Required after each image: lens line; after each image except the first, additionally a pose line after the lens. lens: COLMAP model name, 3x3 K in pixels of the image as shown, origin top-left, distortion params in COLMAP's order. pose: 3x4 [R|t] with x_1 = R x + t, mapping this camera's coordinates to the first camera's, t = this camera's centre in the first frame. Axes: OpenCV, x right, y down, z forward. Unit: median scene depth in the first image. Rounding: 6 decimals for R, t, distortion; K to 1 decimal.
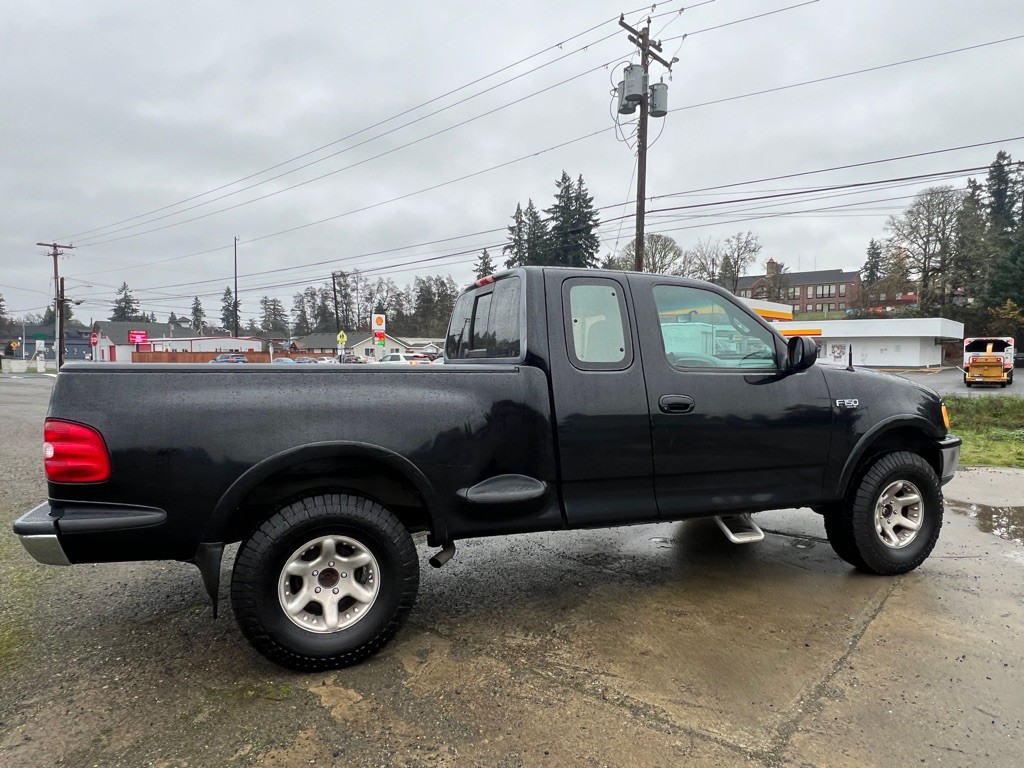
lens RADIAL K [[654.3, 0, 514.6], [0, 654.3, 386.8], [0, 0, 1]] dist [-0.000967, -0.002334]
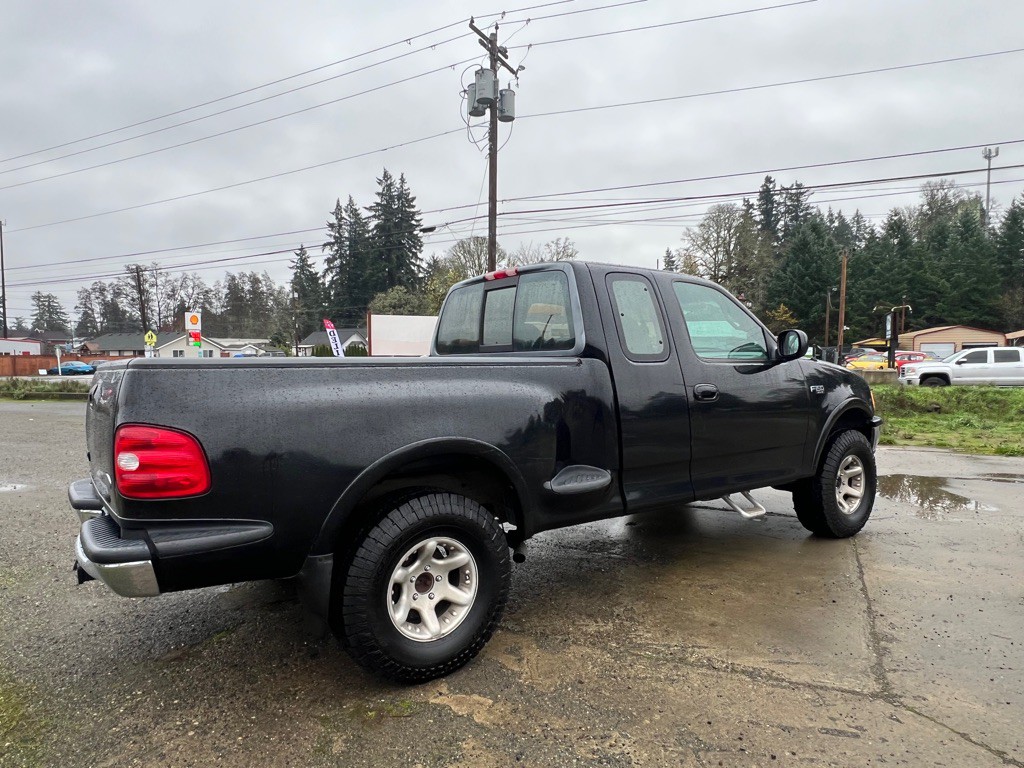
lens RADIAL K [[654.3, 0, 510.1], [0, 654.3, 388.5], [0, 0, 1]] dist [-0.000967, -0.002334]
pose [[0.965364, -0.022496, 0.259935, -0.282108], [0.021987, 0.999746, 0.004868, 0.006071], [-0.259979, 0.001016, 0.965614, 0.037215]]
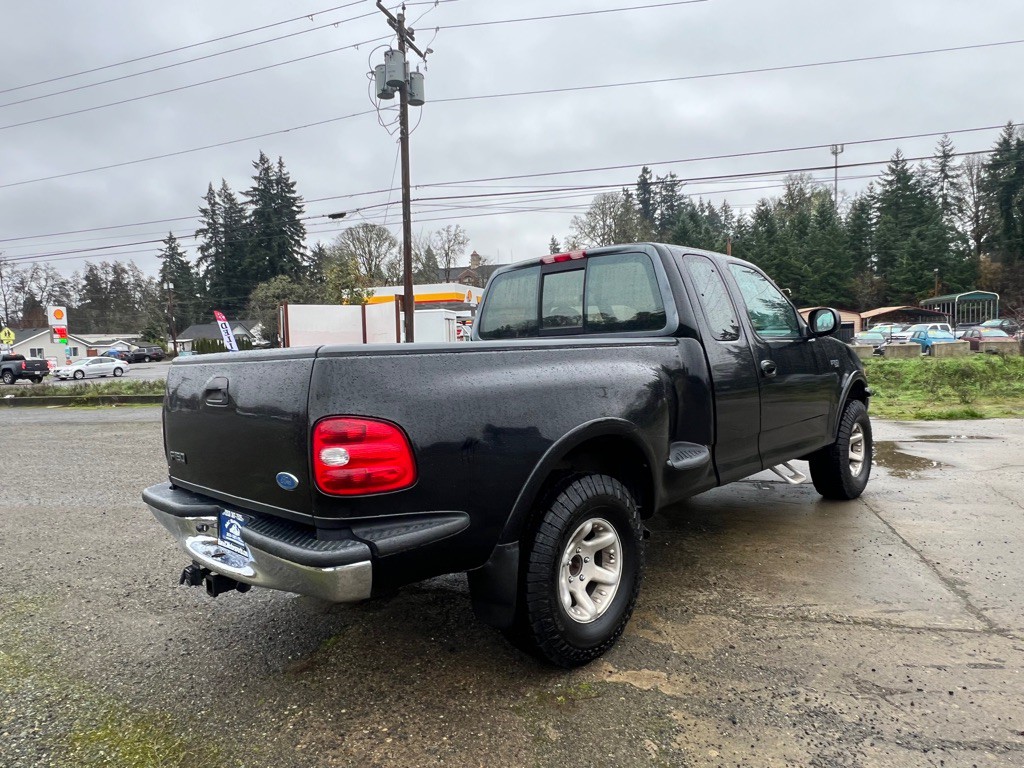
lens RADIAL K [[654.3, 0, 508.8], [0, 654.3, 387.2], [0, 0, 1]] dist [-0.000967, -0.002334]
pose [[0.907922, -0.061175, 0.414652, -0.521985], [0.054783, 0.998125, 0.027304, 0.002874], [-0.415545, -0.002074, 0.909570, 0.126514]]
